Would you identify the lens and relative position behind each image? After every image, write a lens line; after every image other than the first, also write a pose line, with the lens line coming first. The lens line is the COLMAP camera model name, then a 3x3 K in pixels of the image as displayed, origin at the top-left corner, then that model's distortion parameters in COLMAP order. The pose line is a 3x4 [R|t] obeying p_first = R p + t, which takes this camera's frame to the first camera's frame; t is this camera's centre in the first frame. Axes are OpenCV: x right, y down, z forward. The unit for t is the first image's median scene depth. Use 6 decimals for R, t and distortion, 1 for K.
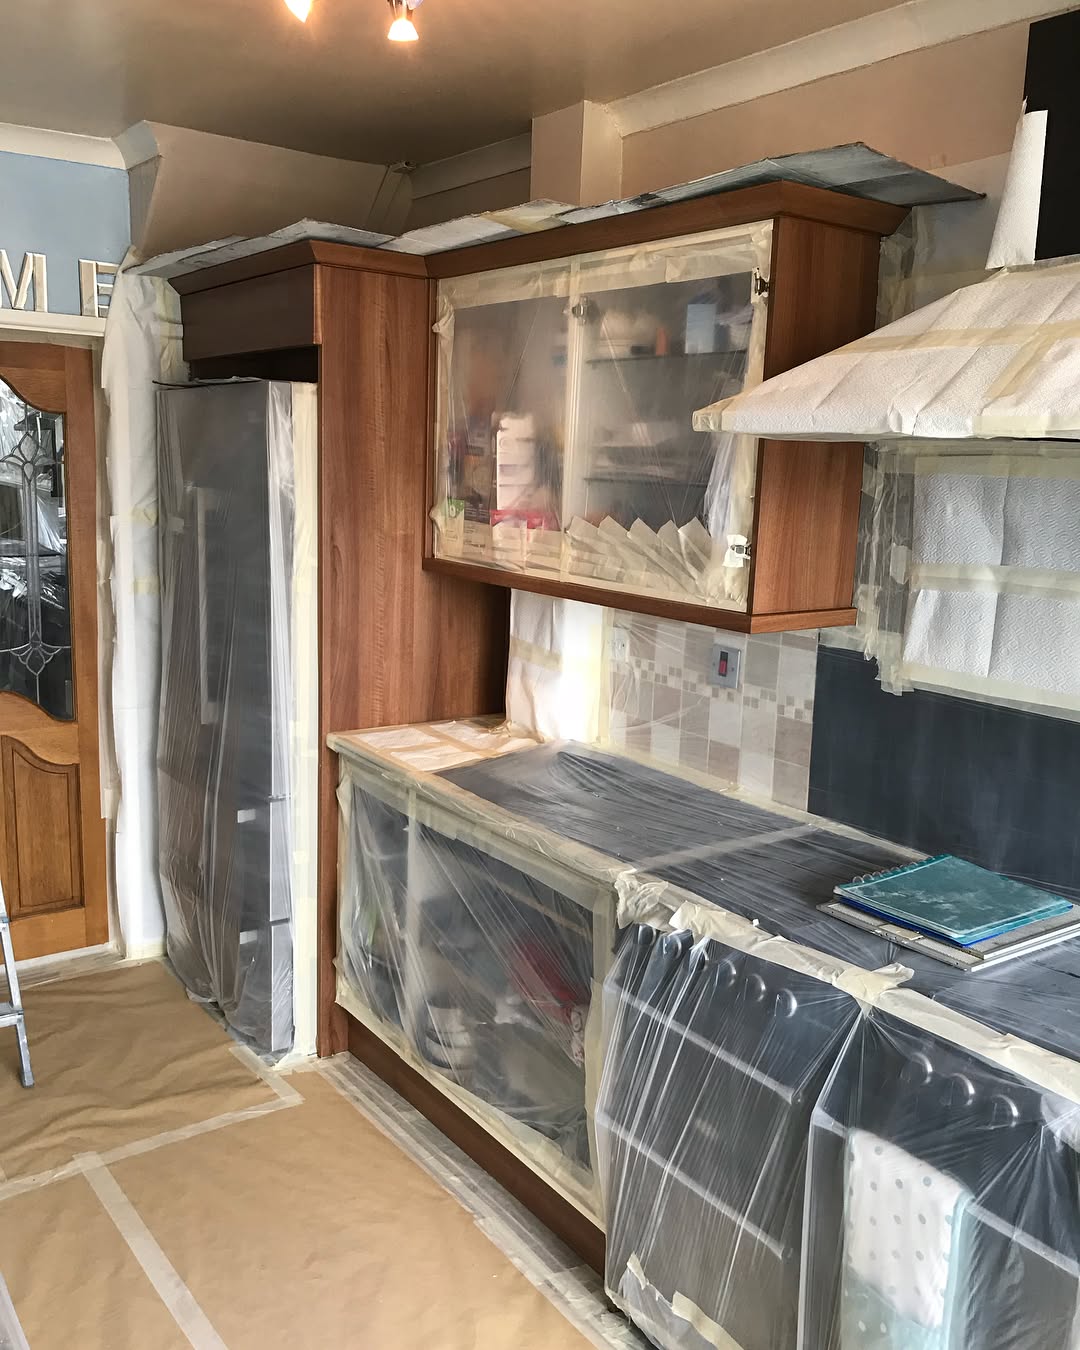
lens RADIAL K [[1190.5, 0, 545.2], [0, 1190.5, 665.7], [0, 0, 1]] dist [0.010829, -0.015306]
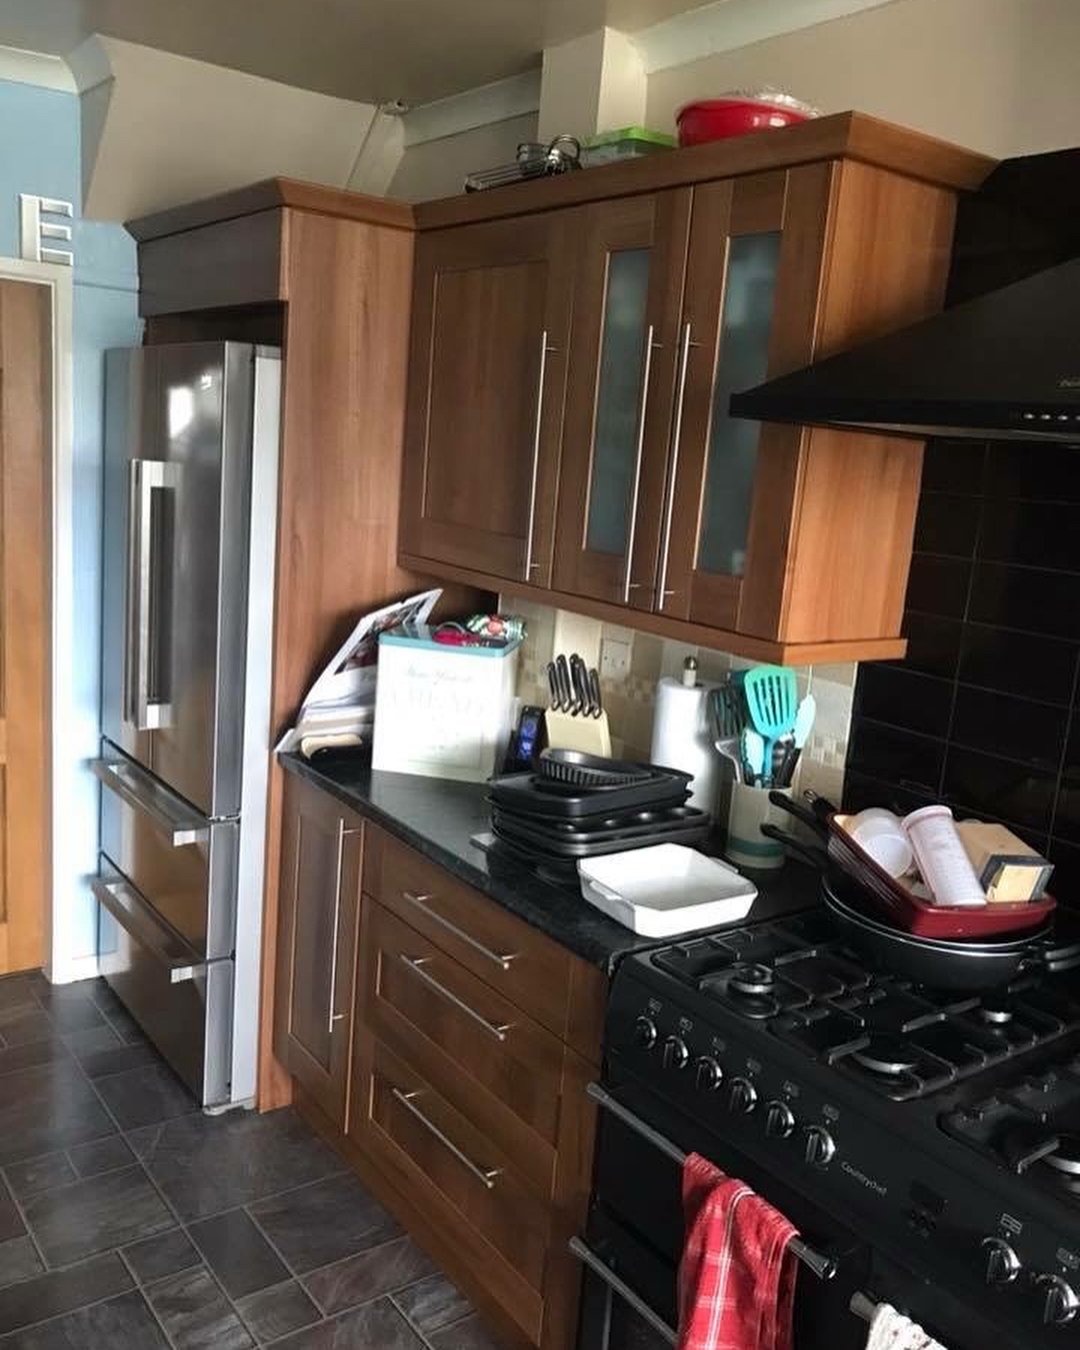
lens RADIAL K [[1179.6, 0, 546.7], [0, 1179.6, 664.3], [0, 0, 1]] dist [0.027561, -0.046597]
pose [[0.999028, 0.041869, 0.013770, -0.001783], [-0.041985, 0.999084, 0.008261, -0.020983], [-0.013412, -0.008831, 0.999871, 0.135334]]
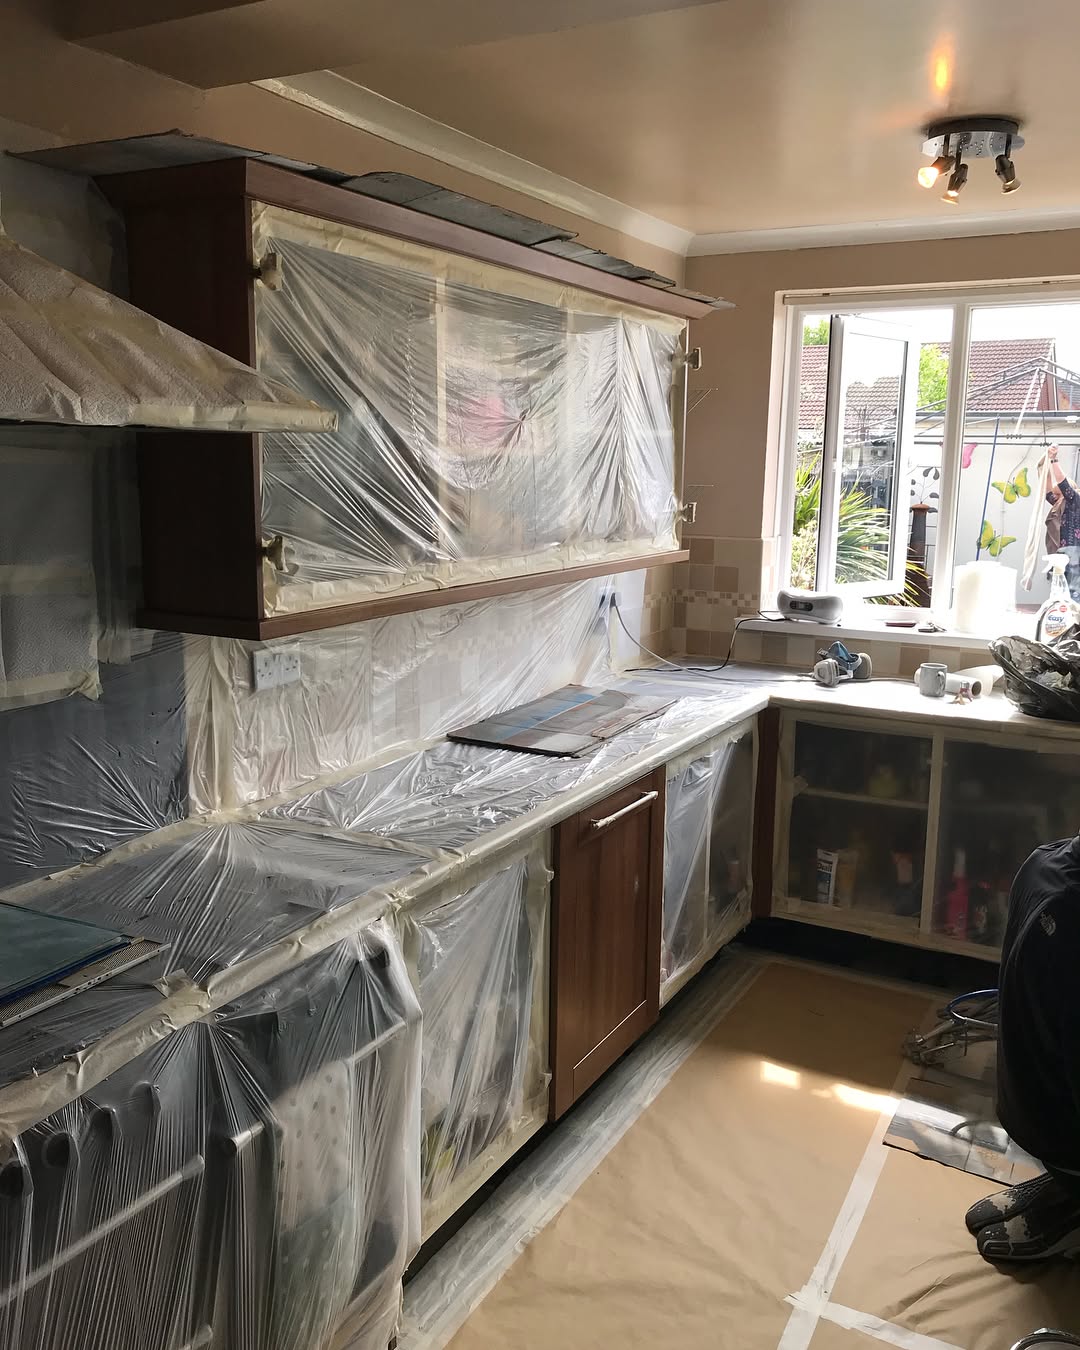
lens RADIAL K [[1179.6, 0, 549.6], [0, 1179.6, 672.4], [0, 0, 1]] dist [0.027561, -0.046597]
pose [[-0.429465, -0.203941, 0.879754, -0.367028], [0.121573, 0.952243, 0.280093, -0.125279], [-0.894863, 0.227245, -0.384162, 0.604061]]
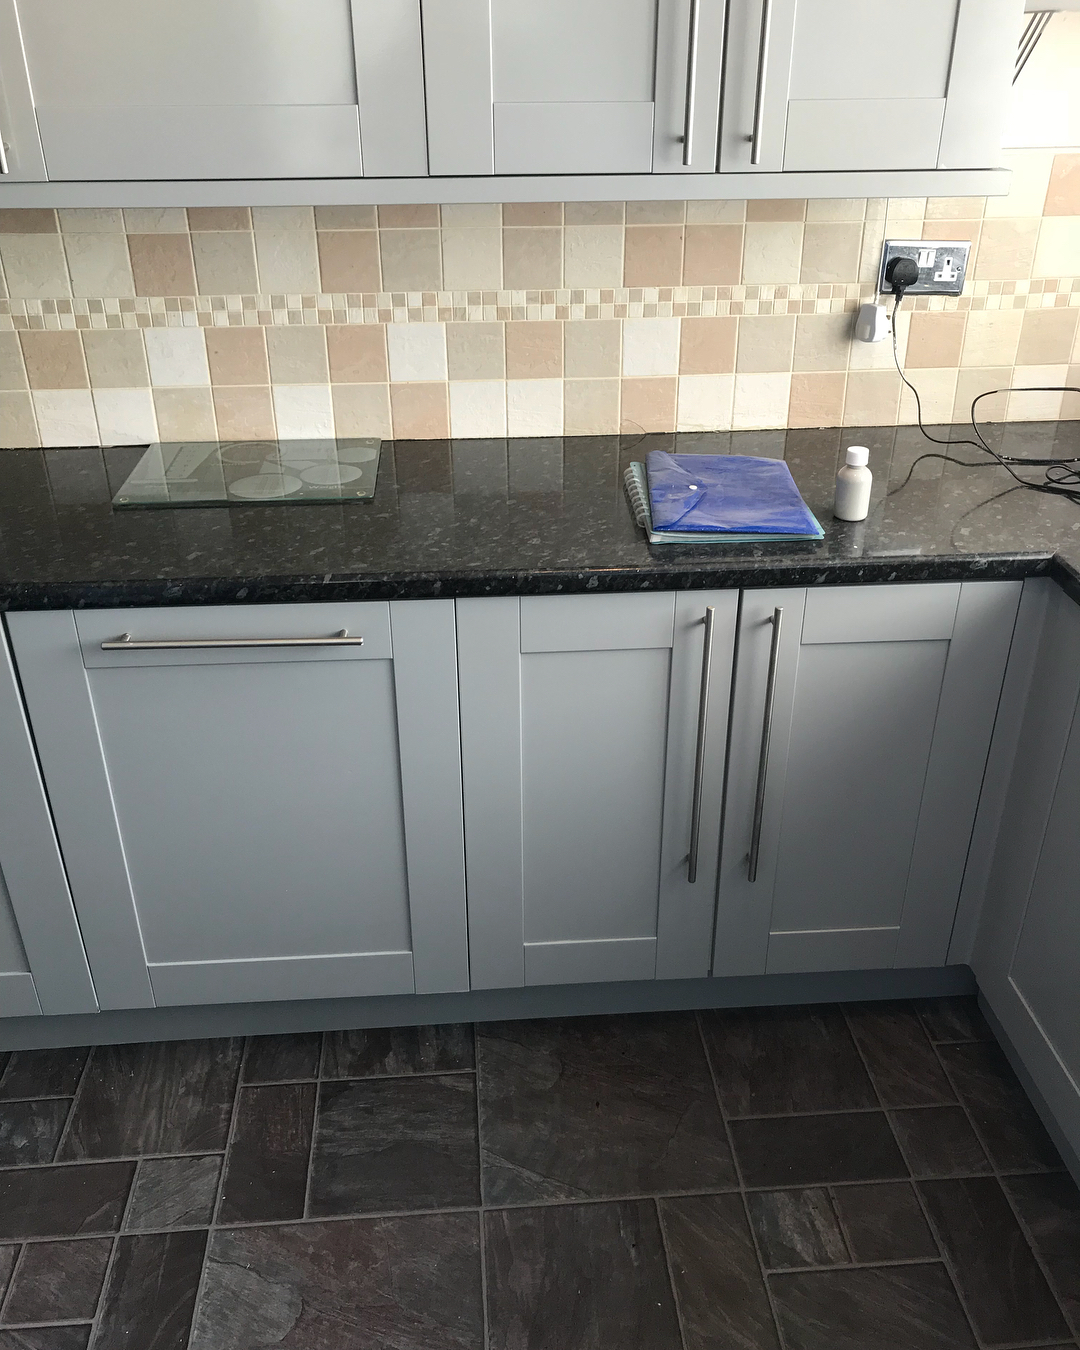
lens RADIAL K [[1179.6, 0, 542.8], [0, 1179.6, 665.3], [0, 0, 1]] dist [0.027561, -0.046597]
pose [[0.530562, -0.431450, 0.729627, 0.104154], [0.165213, 0.896896, 0.410223, 0.069982], [-0.831390, -0.097105, 0.547140, -0.191655]]
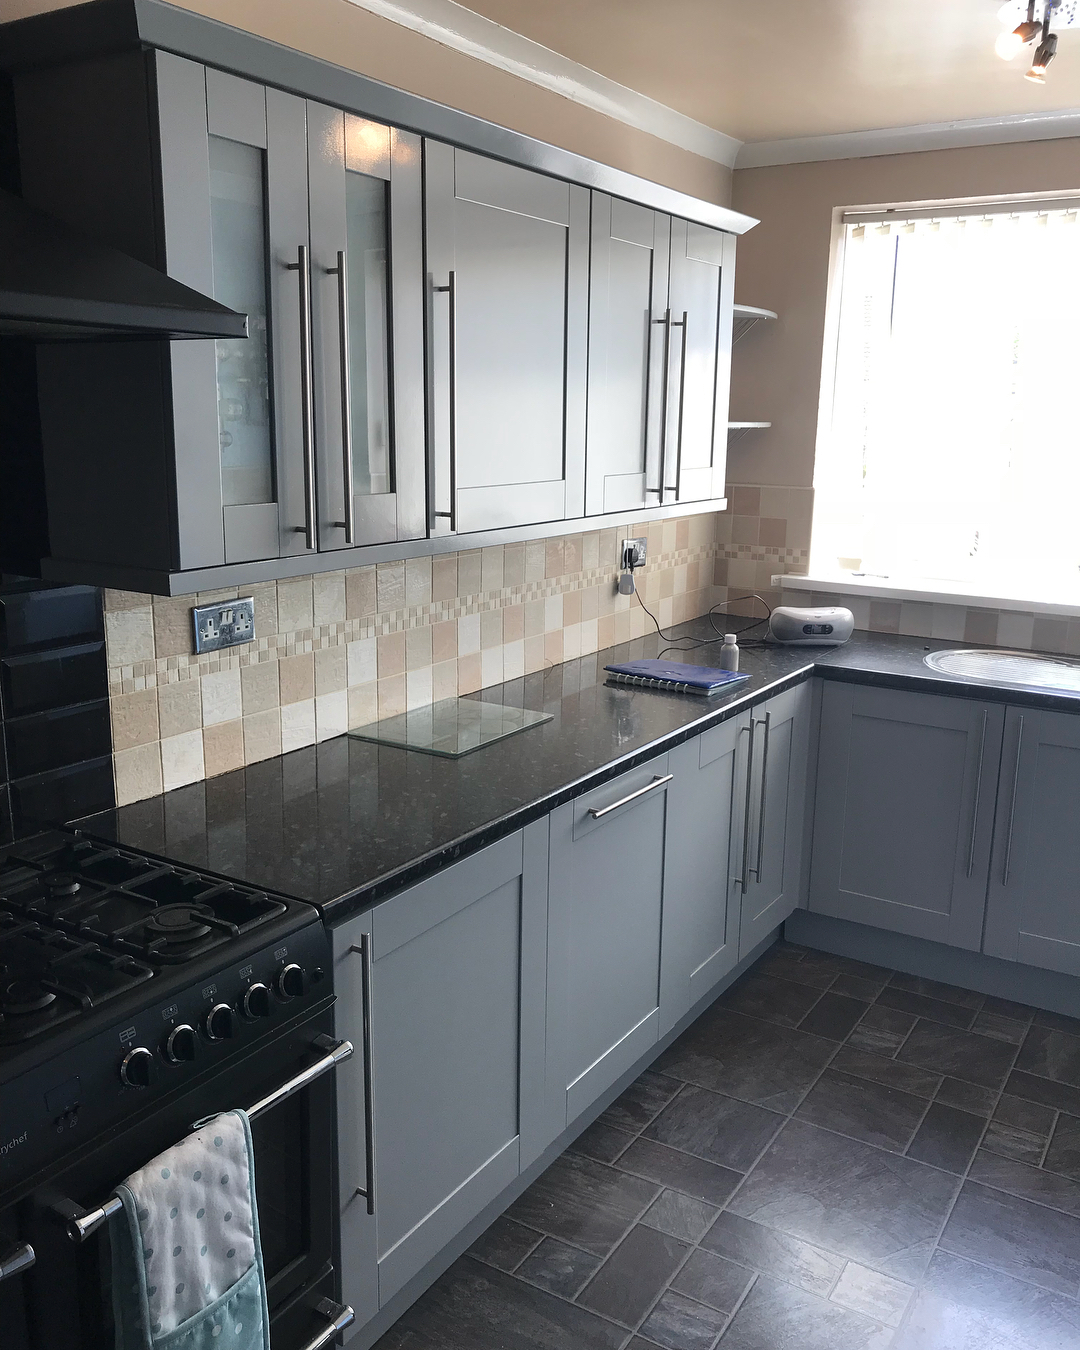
lens RADIAL K [[1179.6, 0, 544.8], [0, 1179.6, 664.1], [0, 0, 1]] dist [0.027561, -0.046597]
pose [[-0.372241, -0.232001, 0.898673, -0.271396], [0.129034, 0.945916, 0.297645, -0.084390], [-0.919123, 0.226755, -0.322173, 0.509894]]
